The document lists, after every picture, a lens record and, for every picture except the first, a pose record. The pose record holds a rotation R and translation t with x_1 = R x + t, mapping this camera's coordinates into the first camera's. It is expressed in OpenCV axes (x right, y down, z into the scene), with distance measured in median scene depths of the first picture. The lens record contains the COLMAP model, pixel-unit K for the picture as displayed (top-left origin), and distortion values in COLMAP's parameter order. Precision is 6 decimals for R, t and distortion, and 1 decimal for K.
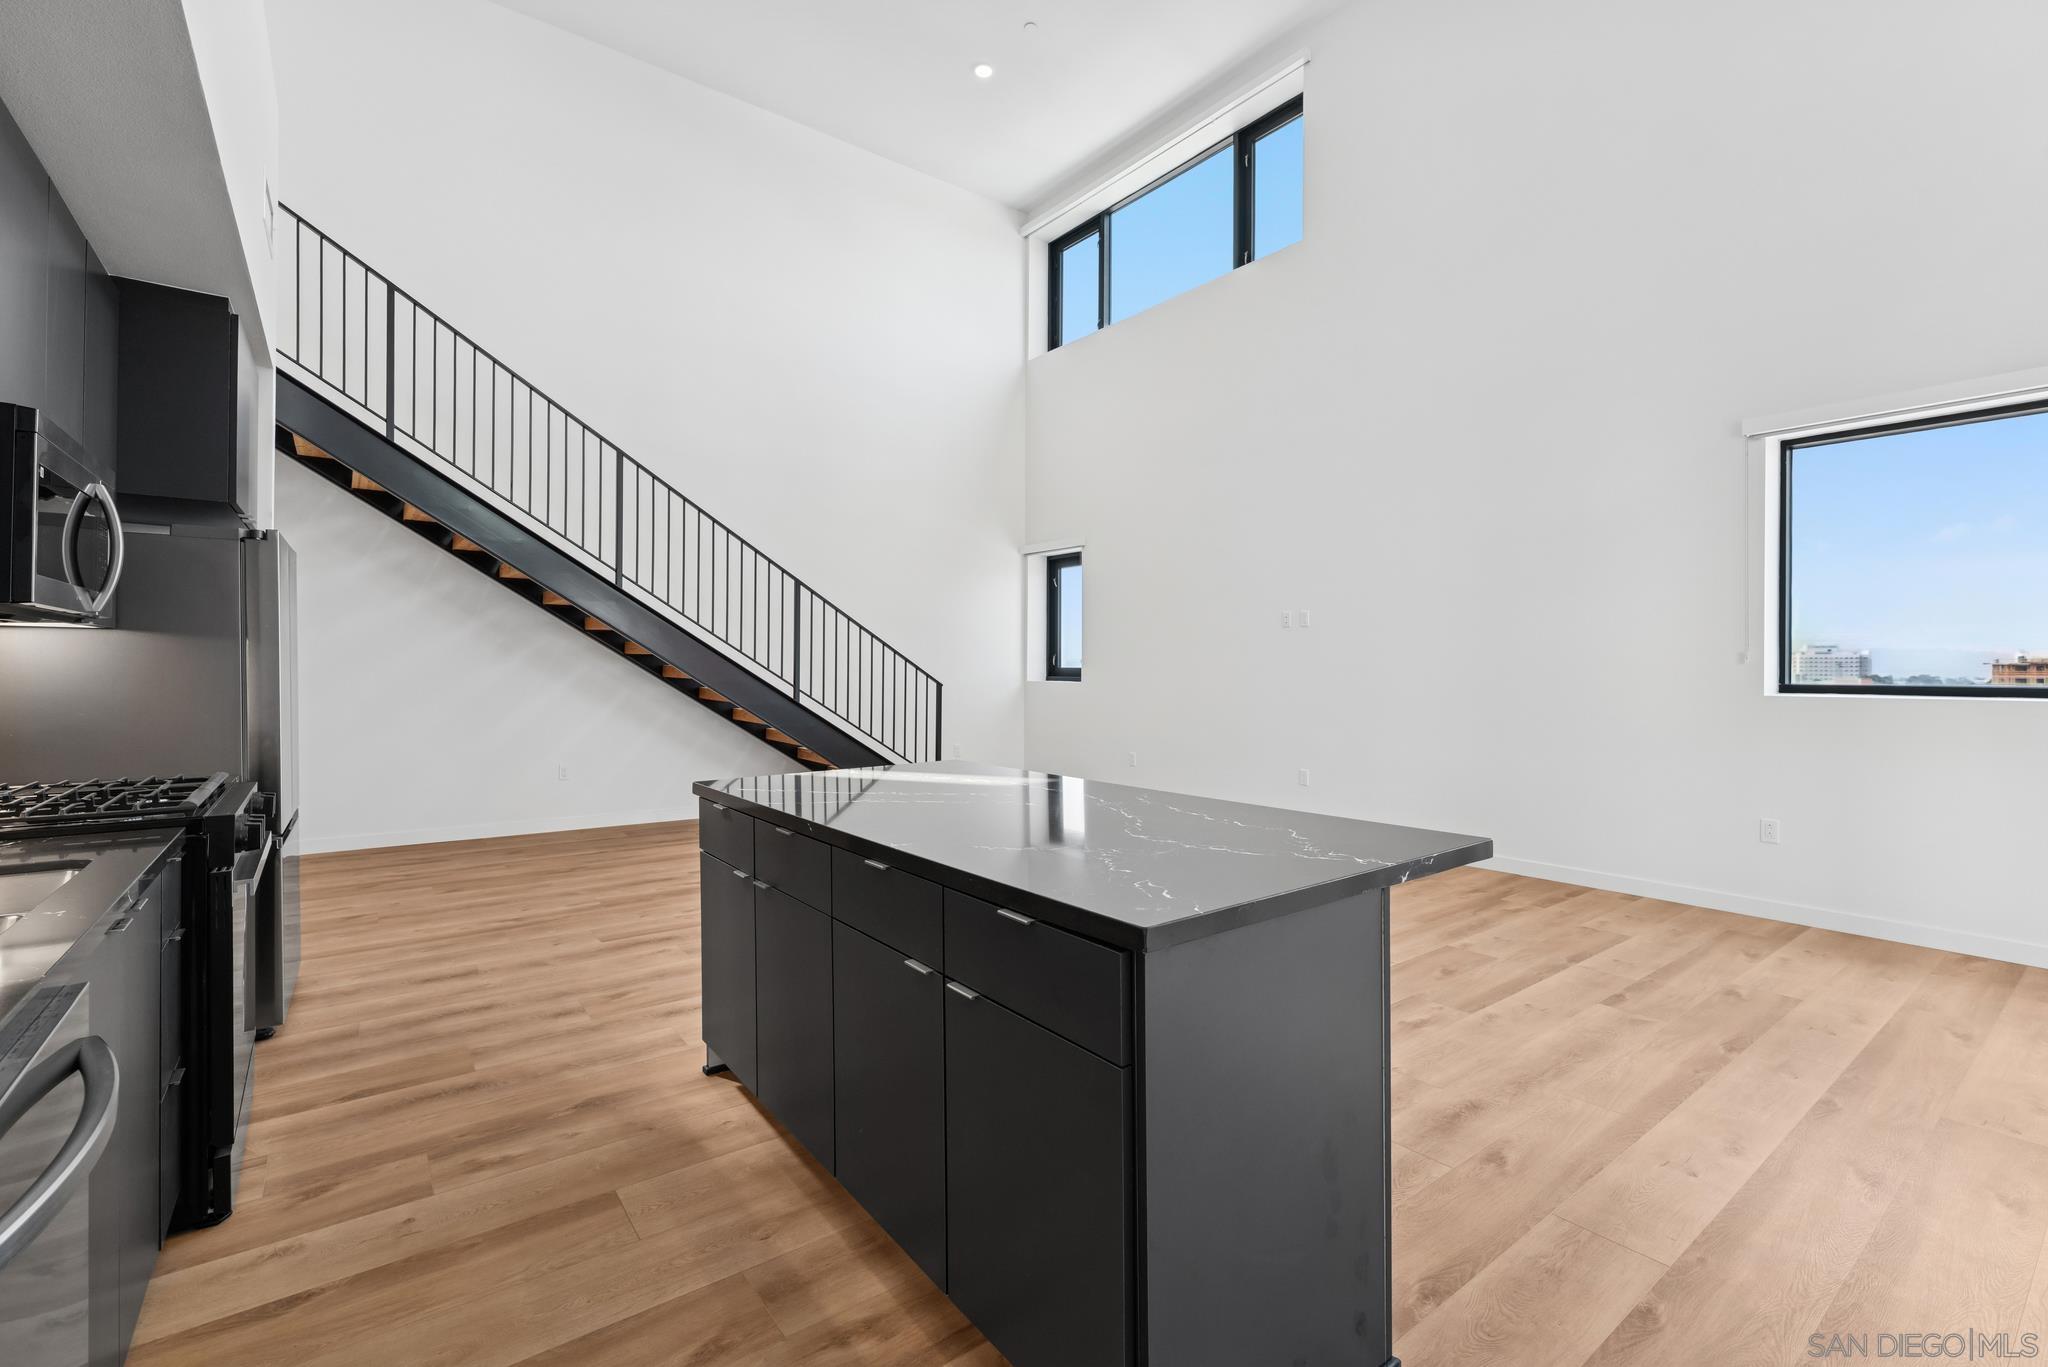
lens RADIAL K [[902.3, 0, 1024.0], [0, 902.3, 683.5], [0, 0, 1]] dist [0.001037, -0.000192]
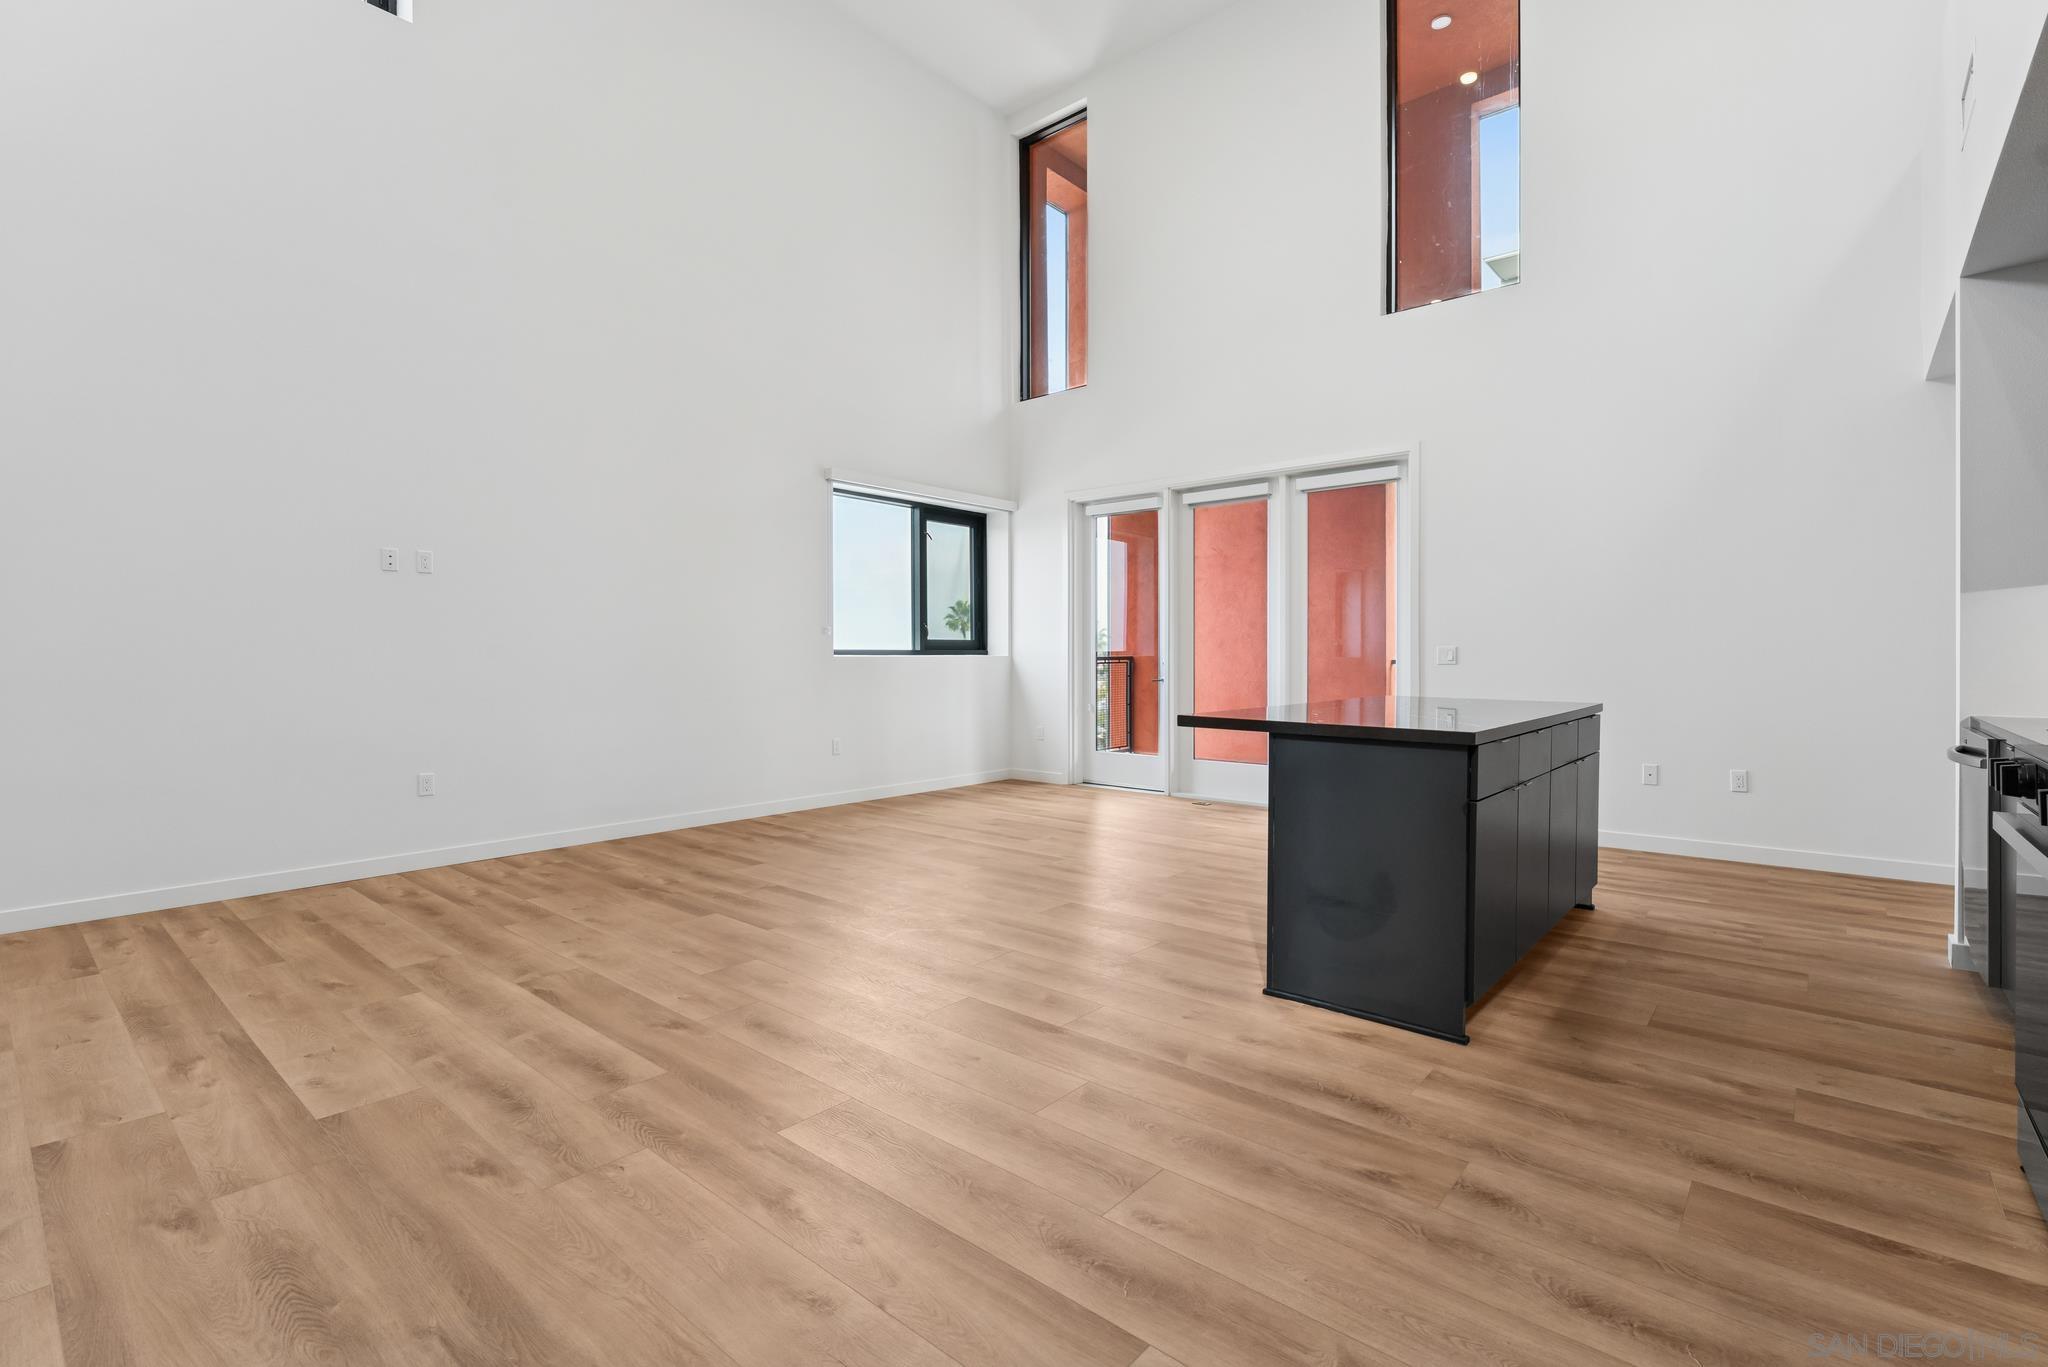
lens RADIAL K [[924.5, 0, 1026.5], [0, 924.5, 654.2], [0, 0, 1]] dist [0.001682, 0.000209]
pose [[-0.211130, 0.005023, 0.977445, -1.166718], [0.016925, 0.999856, -0.001483, 0.023972], [-0.977311, 0.016230, -0.211185, 1.605298]]
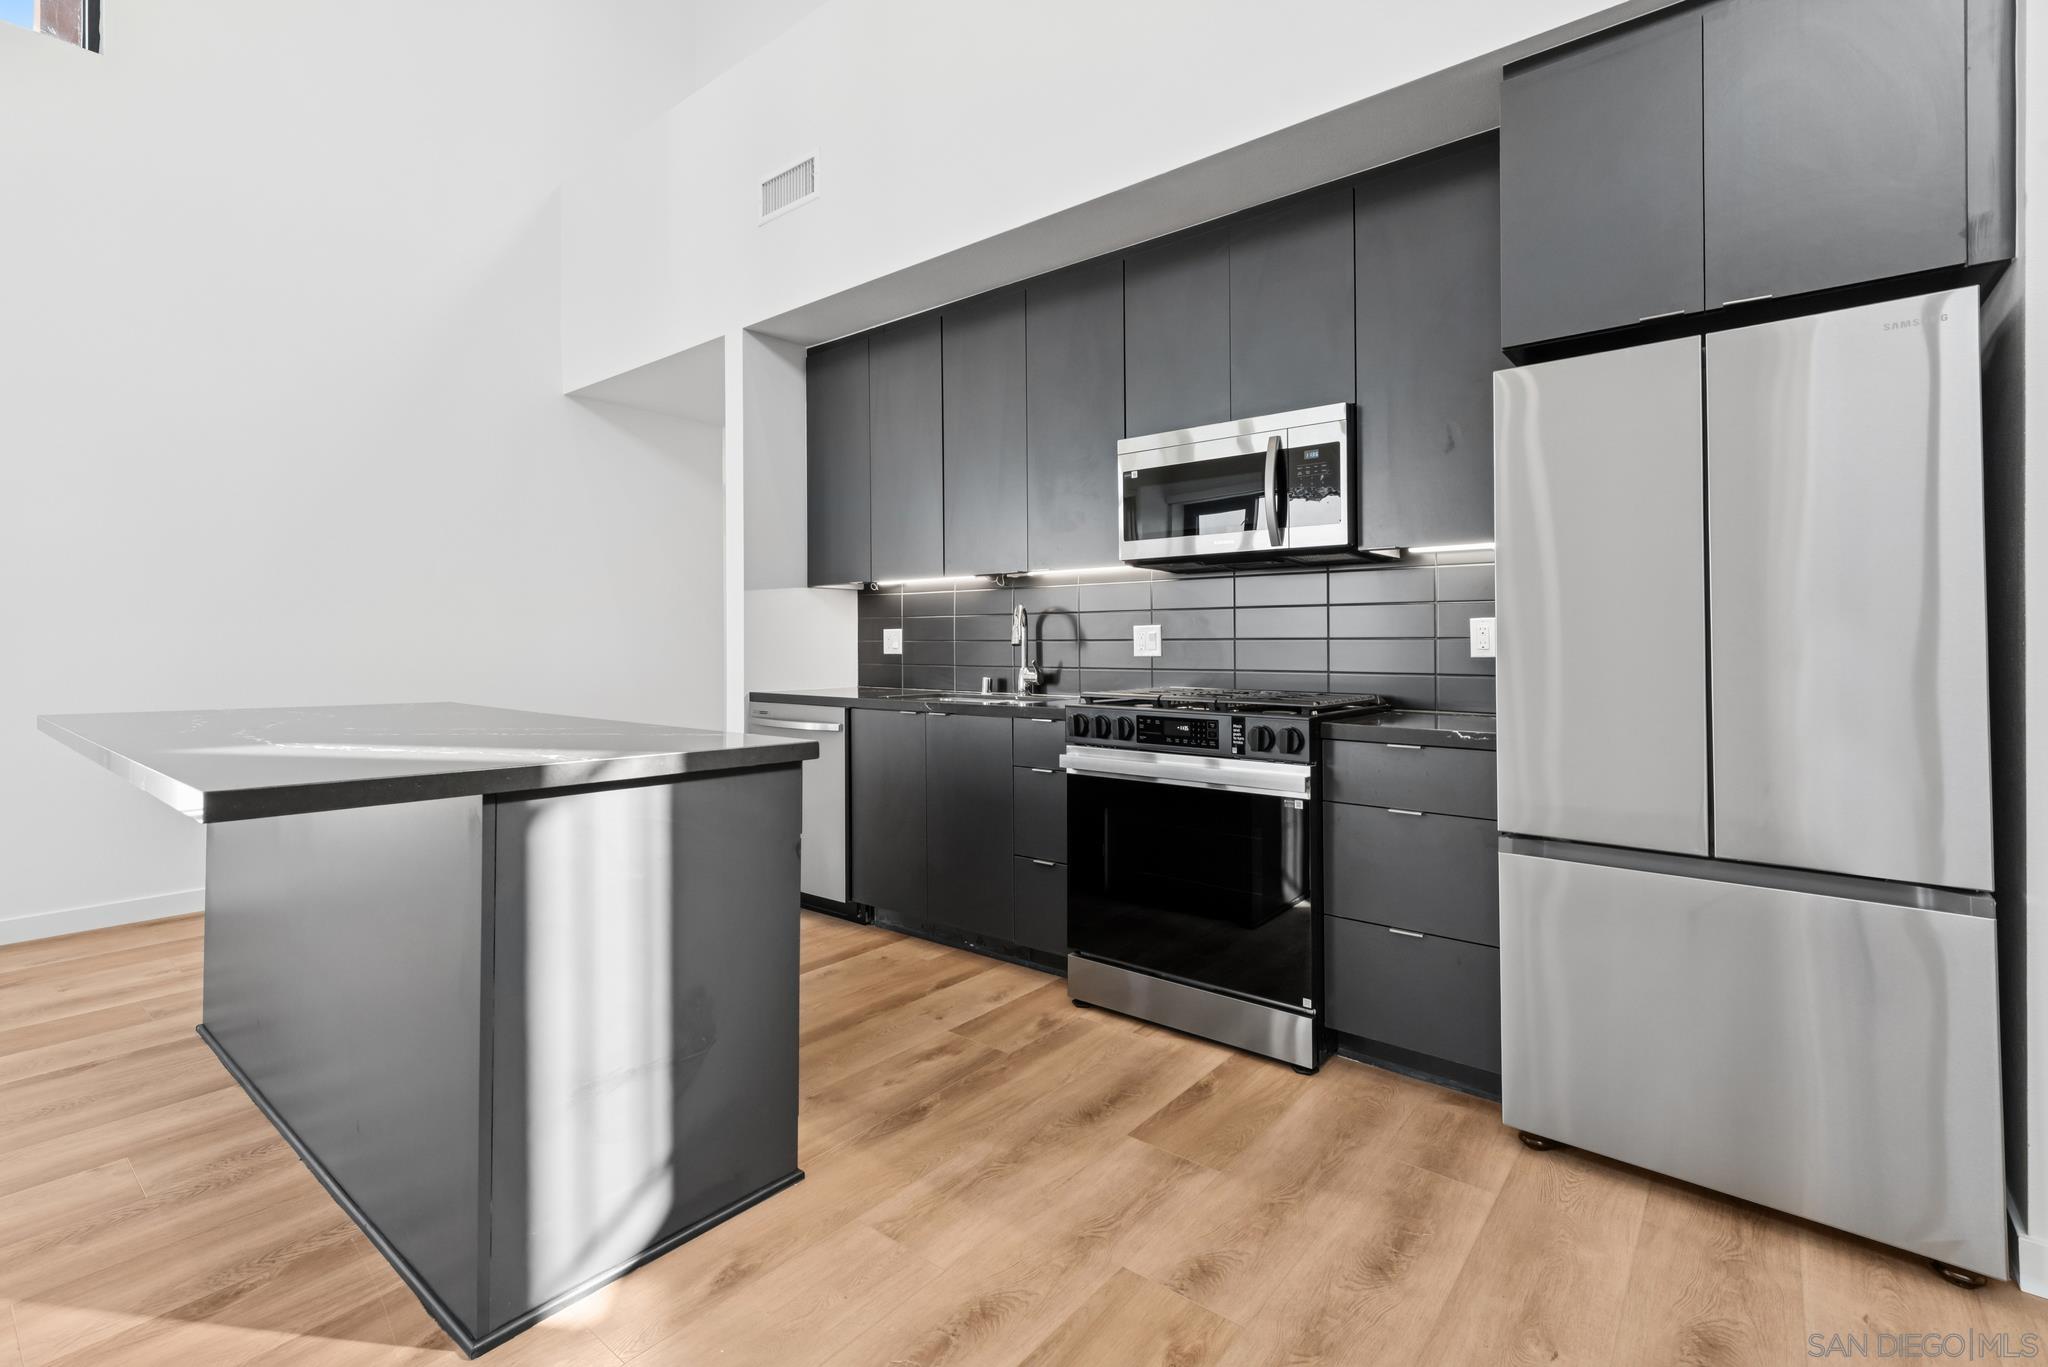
lens RADIAL K [[924.1, 0, 1012.3], [0, 924.1, 650.1], [0, 0, 1]] dist [0.019237, -0.000419]
pose [[-0.973447, -0.001341, -0.228910, -0.342167], [-0.005289, 0.999848, 0.016633, 0.028991], [0.228853, 0.017402, -0.973306, 1.667174]]
